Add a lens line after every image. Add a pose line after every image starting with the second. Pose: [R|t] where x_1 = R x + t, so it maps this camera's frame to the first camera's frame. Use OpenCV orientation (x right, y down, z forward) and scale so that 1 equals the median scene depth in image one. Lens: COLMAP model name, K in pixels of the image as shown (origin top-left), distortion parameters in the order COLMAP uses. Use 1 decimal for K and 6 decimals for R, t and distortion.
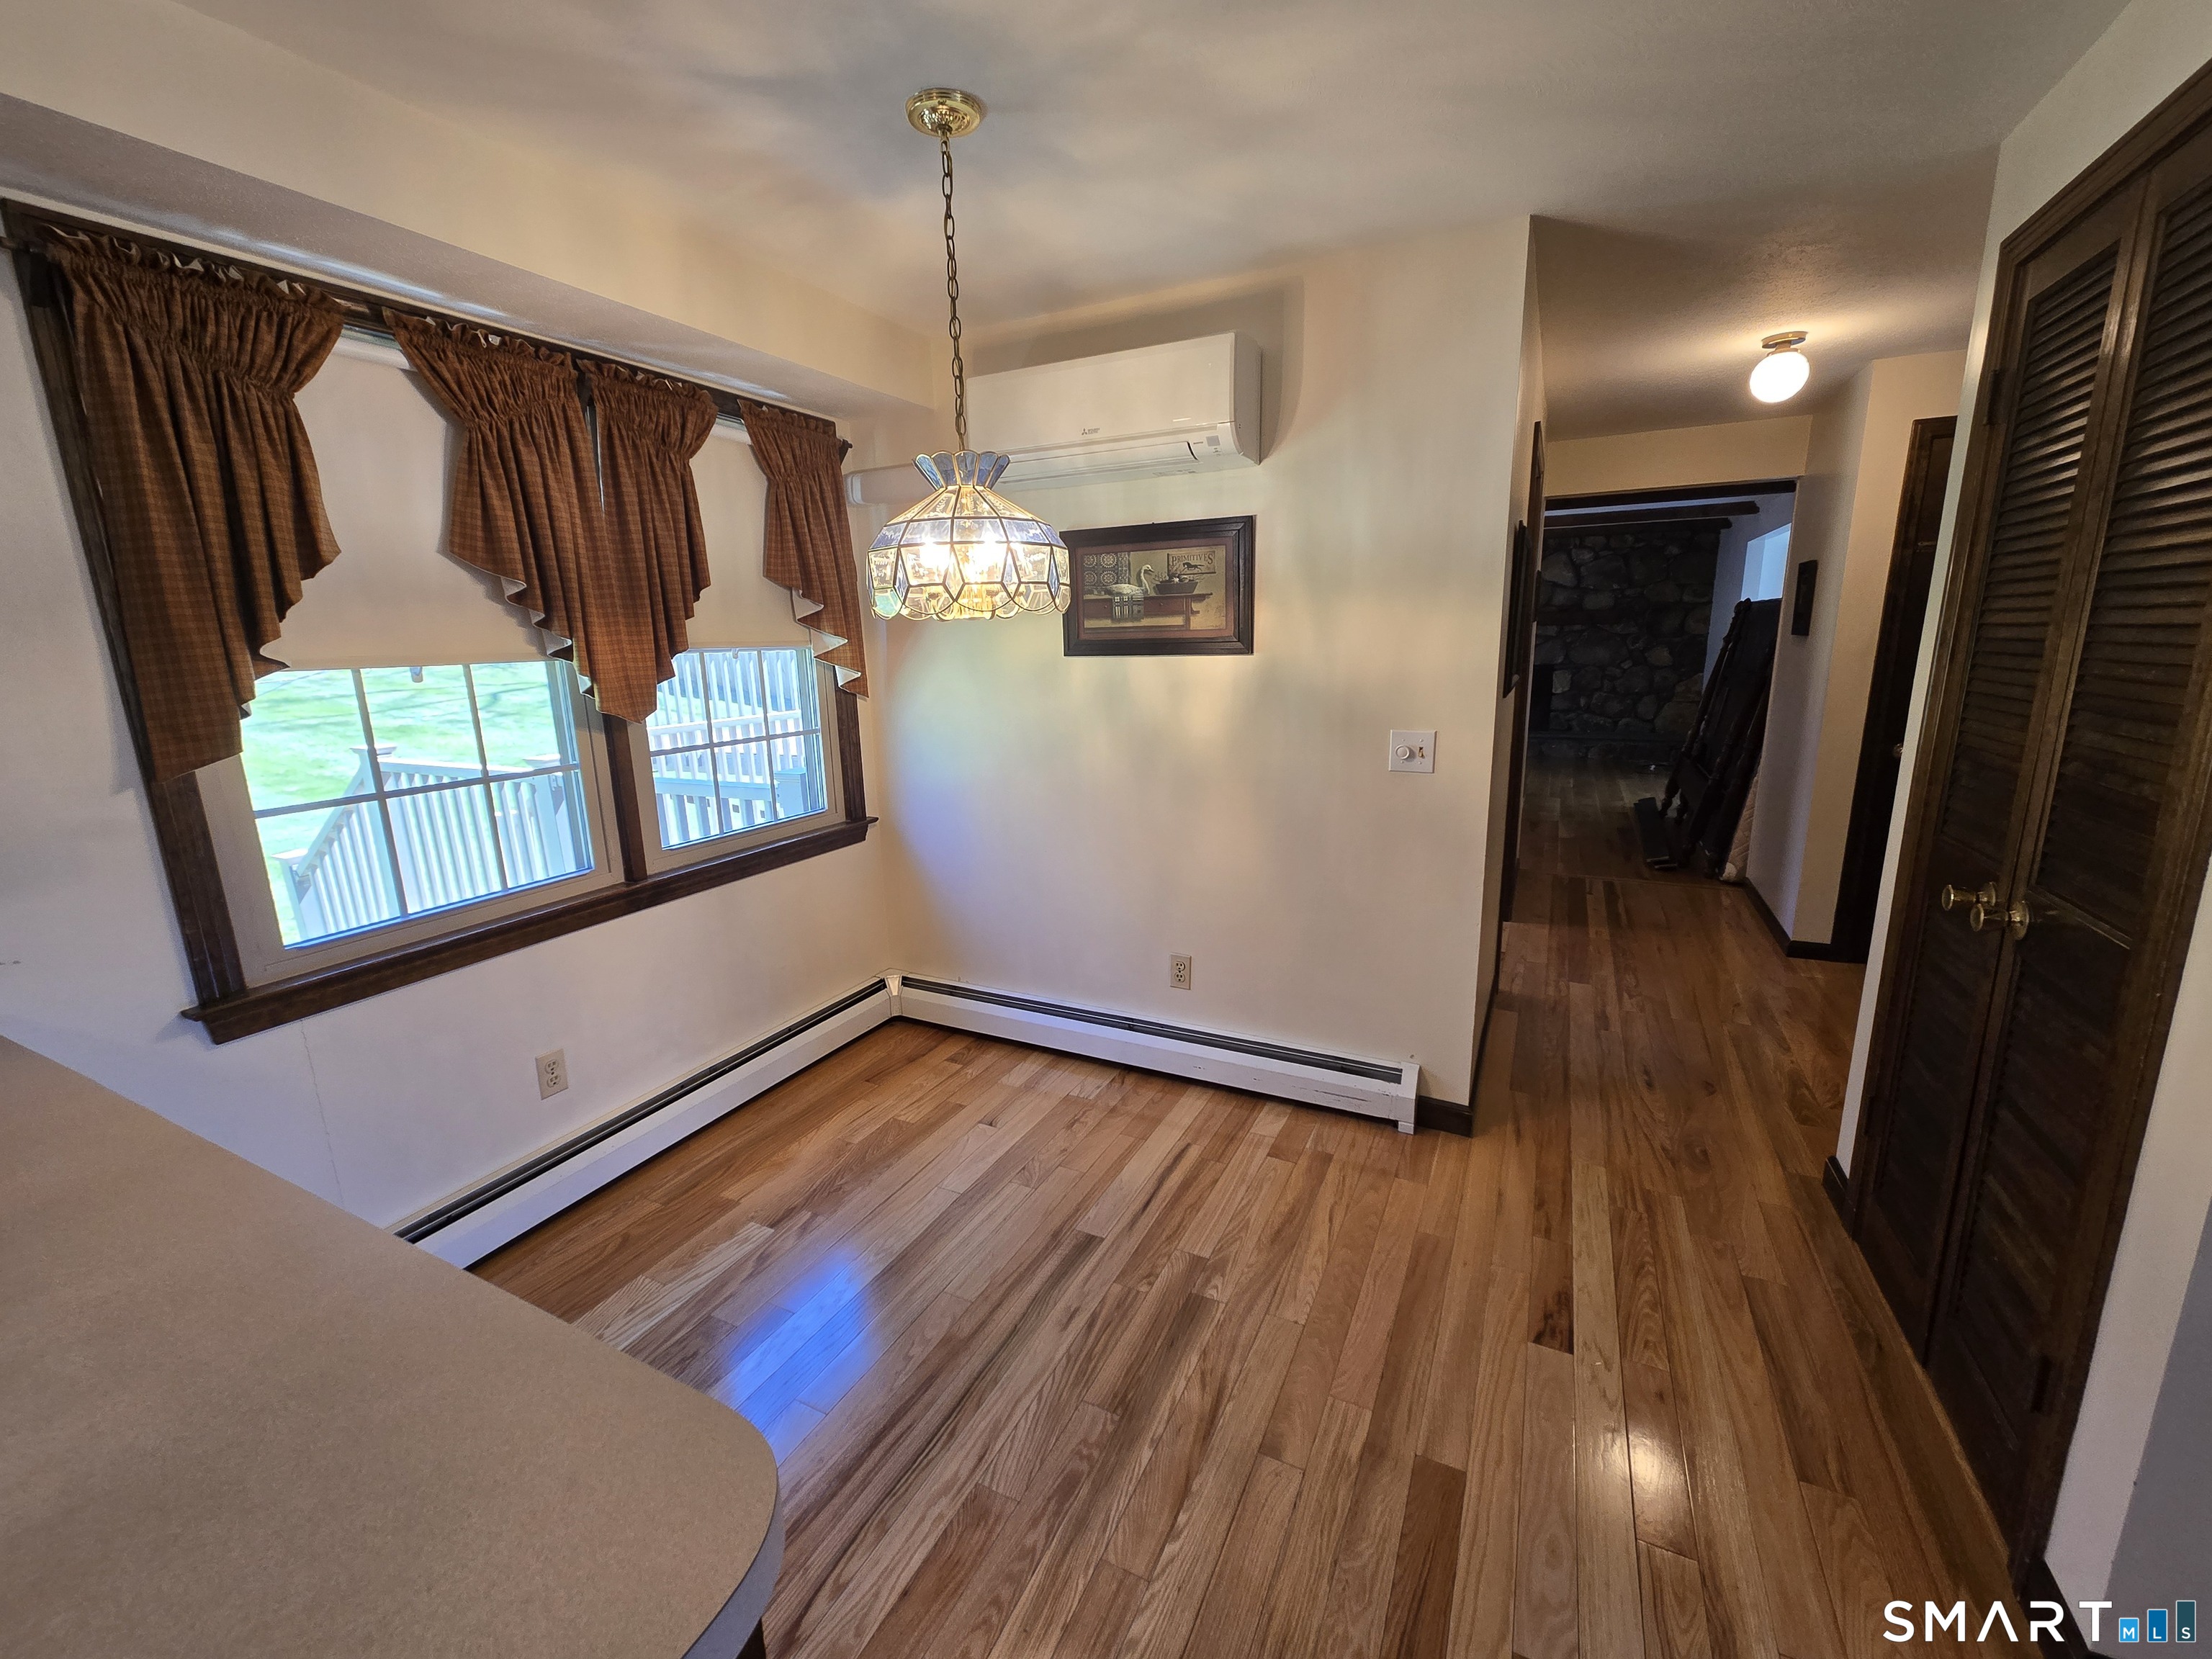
lens RADIAL K [[901.9, 0, 1099.7], [0, 901.9, 833.6], [0, 0, 1]] dist [-0.001246, 0.000836]
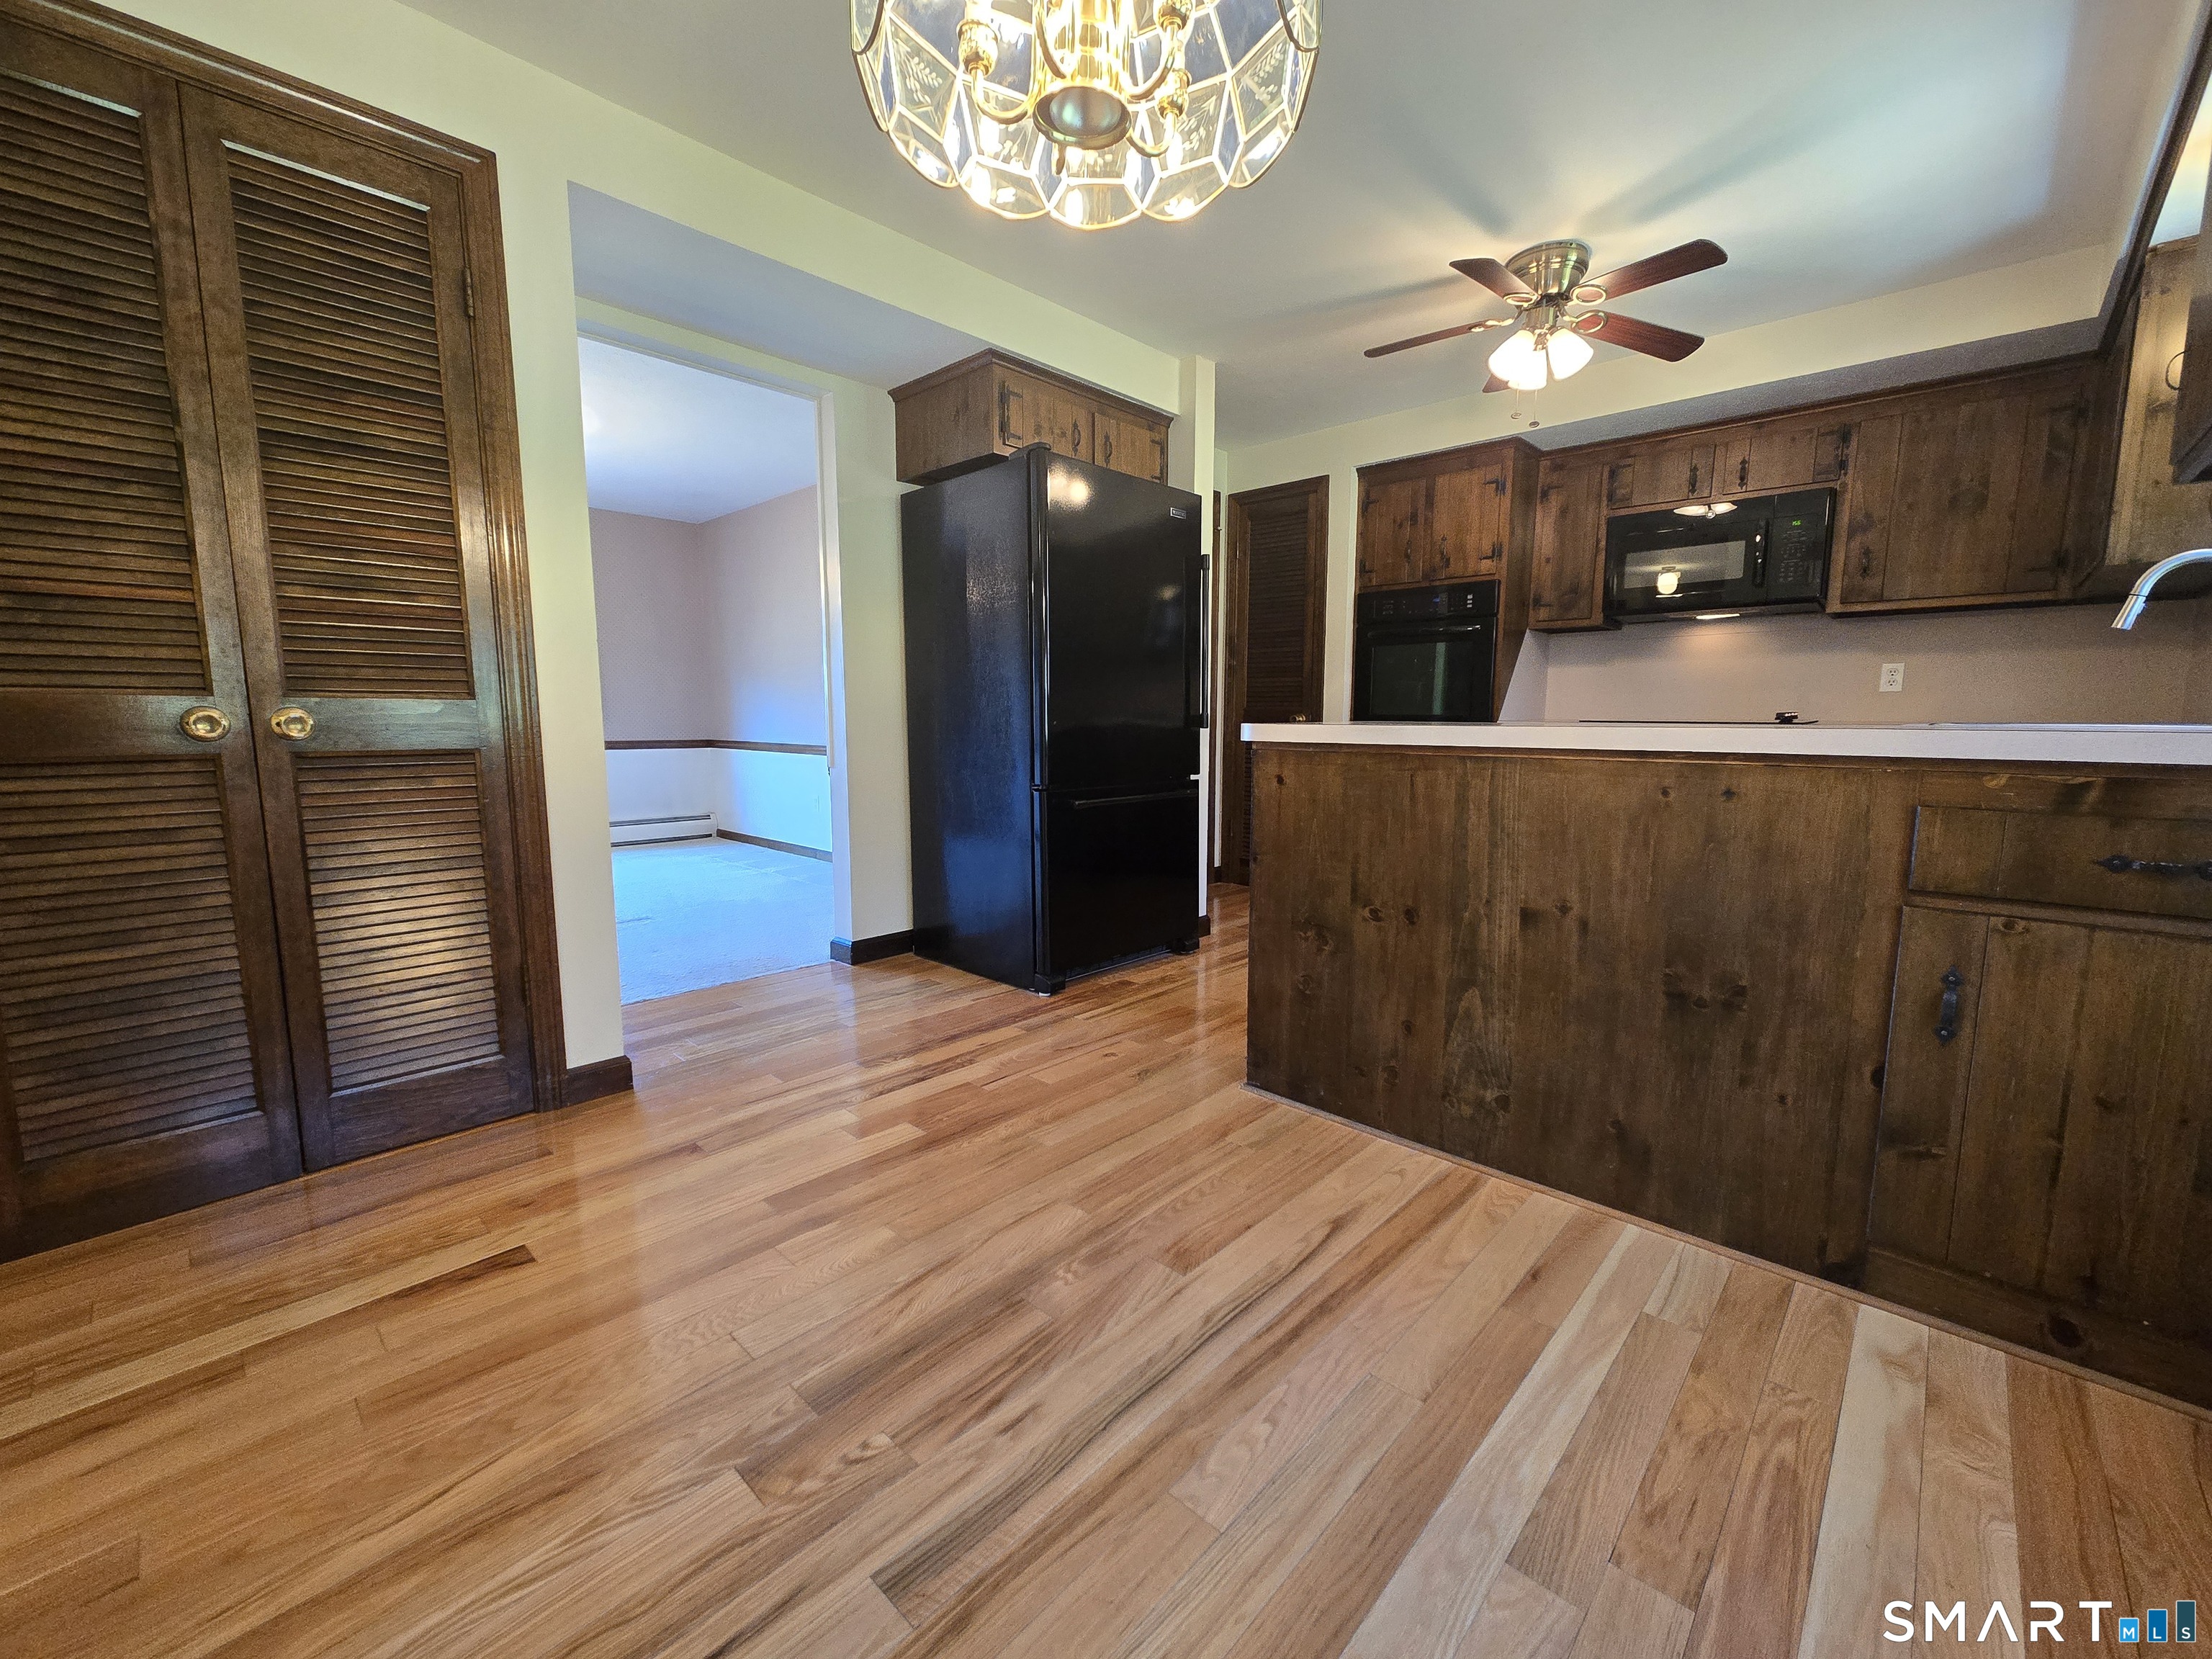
lens RADIAL K [[901.9, 0, 1097.4], [0, 901.9, 833.0], [0, 0, 1]] dist [-0.001246, 0.000836]
pose [[-0.955888, -0.015876, 0.293303, -0.218348], [0.083004, 0.943240, 0.321572, -0.042090], [-0.281760, 0.331732, -0.900314, 1.168988]]
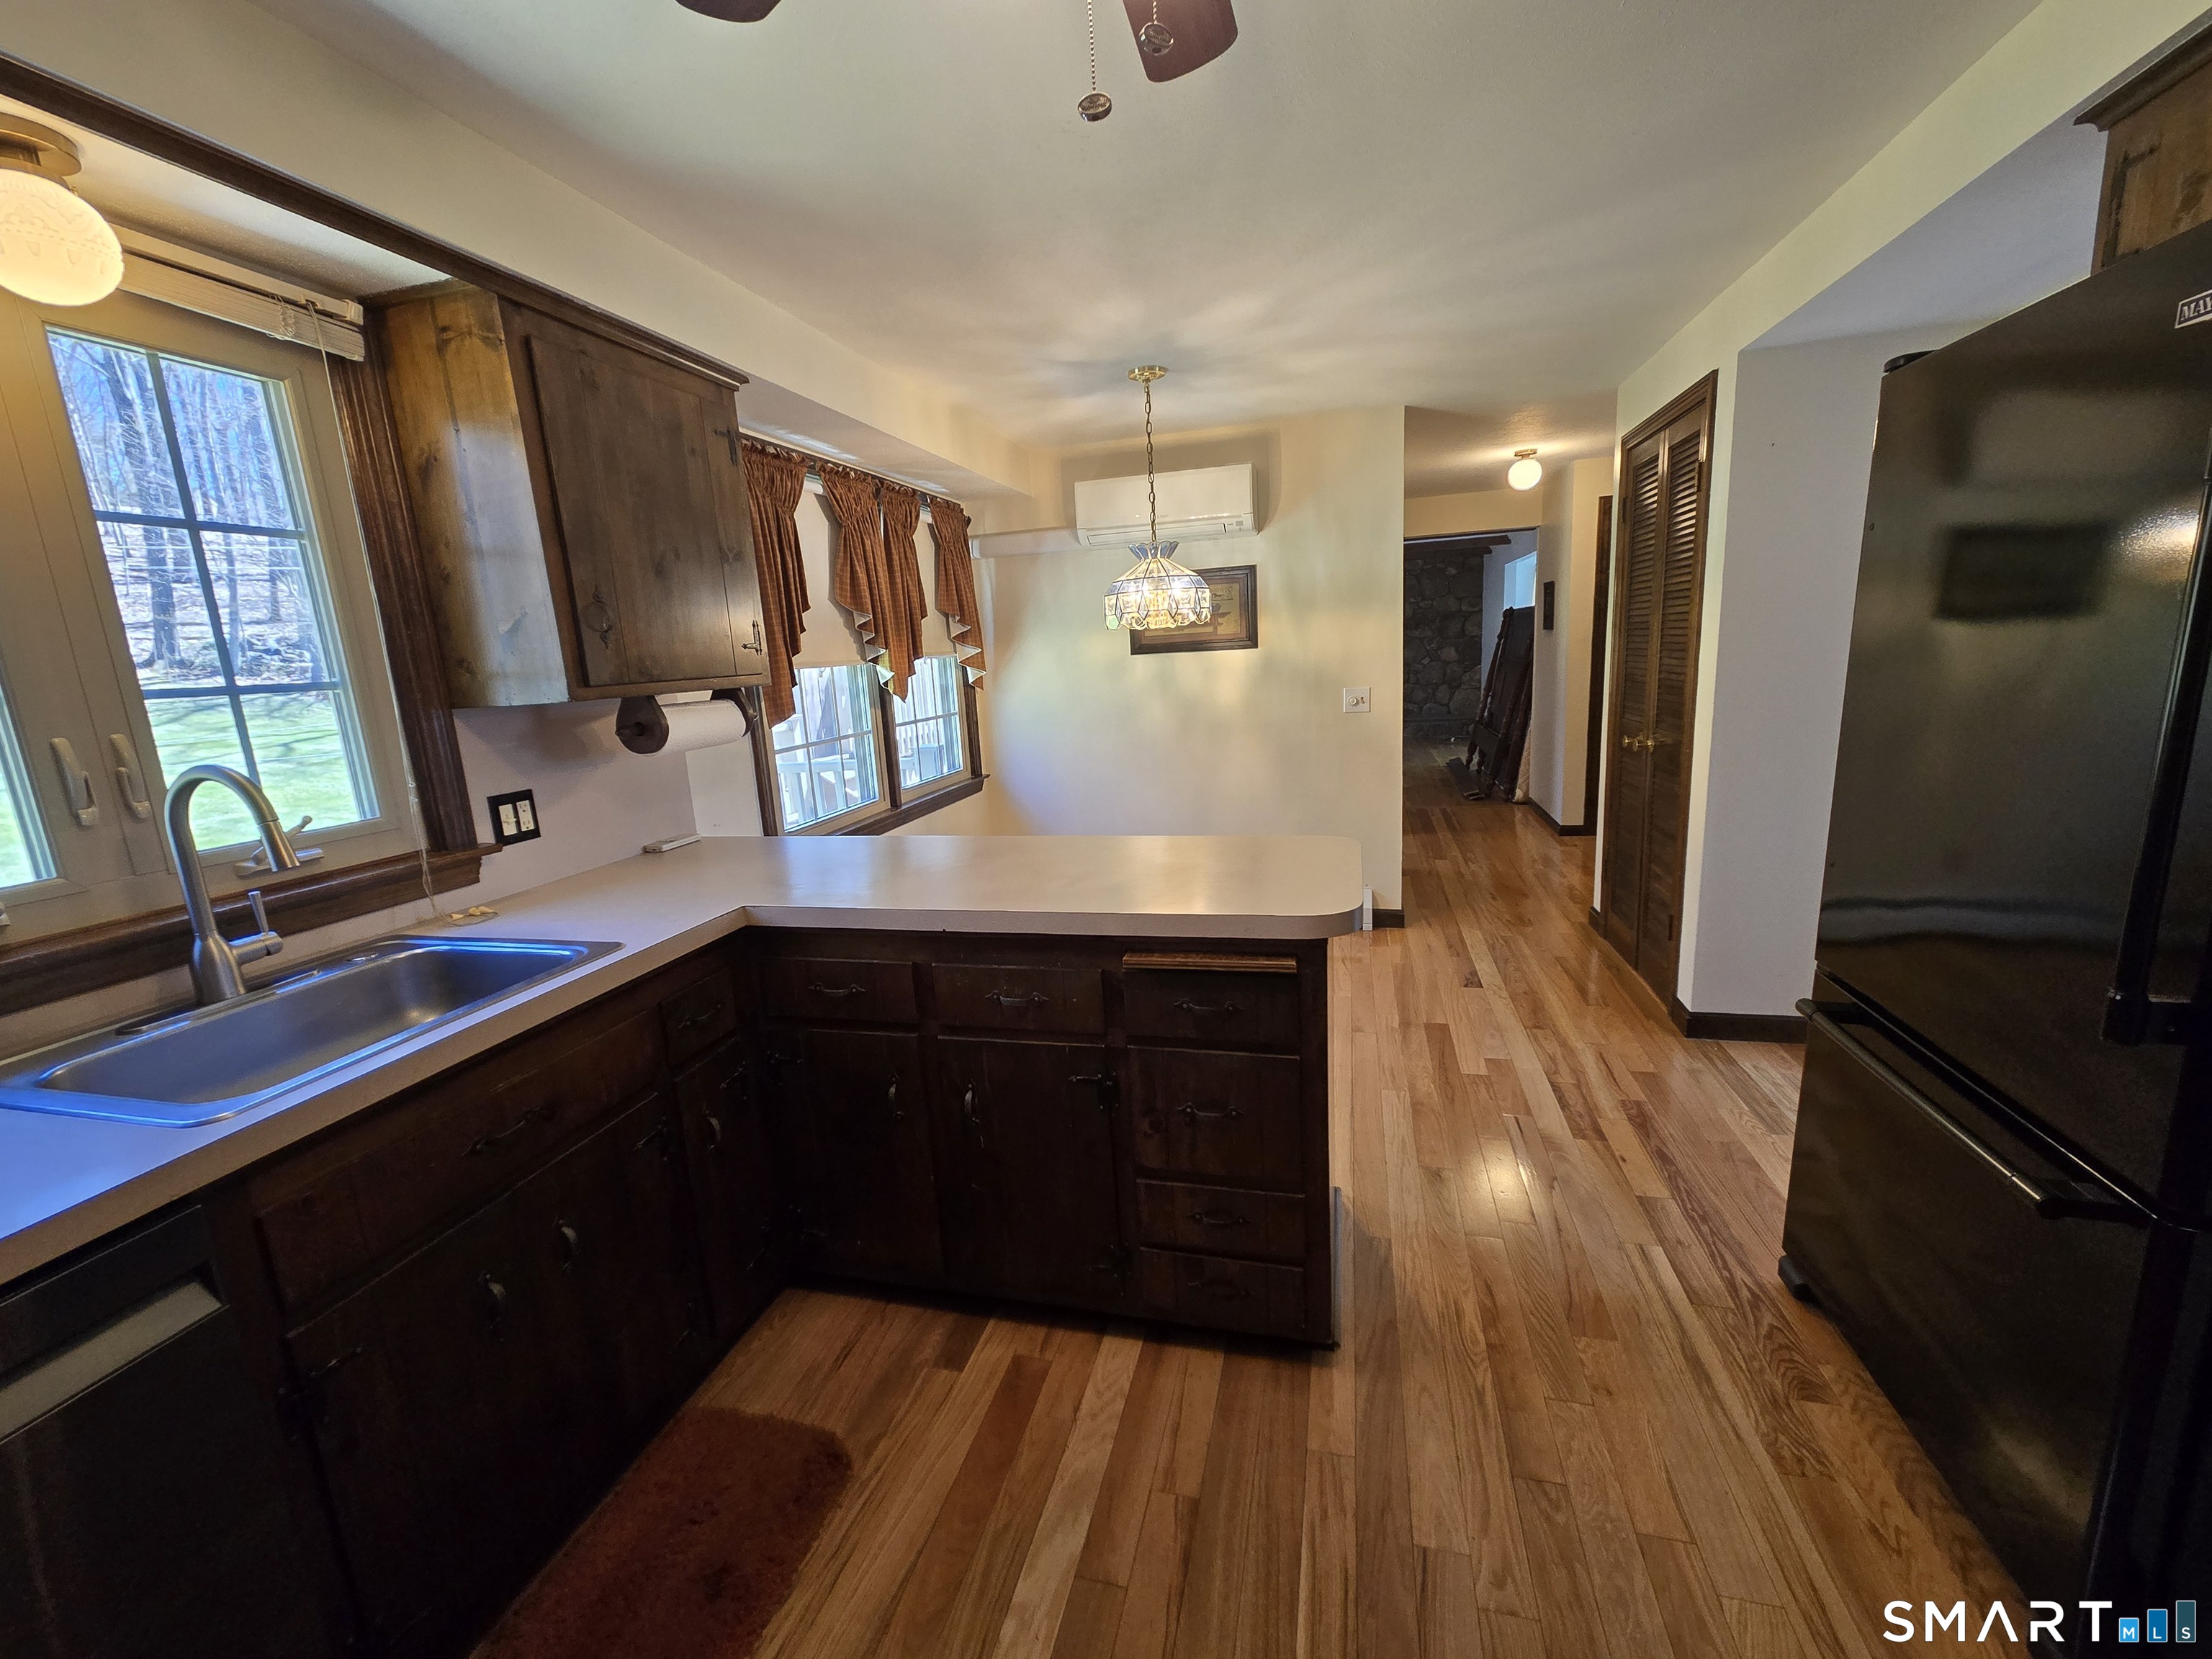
lens RADIAL K [[901.9, 0, 1099.9], [0, 901.9, 832.2], [0, 0, 1]] dist [-0.001246, 0.000836]
pose [[0.979066, -0.073162, 0.189942, -0.500853], [0.077953, 0.996797, -0.017863, 0.159140], [-0.188027, 0.032295, 0.981633, -0.613143]]
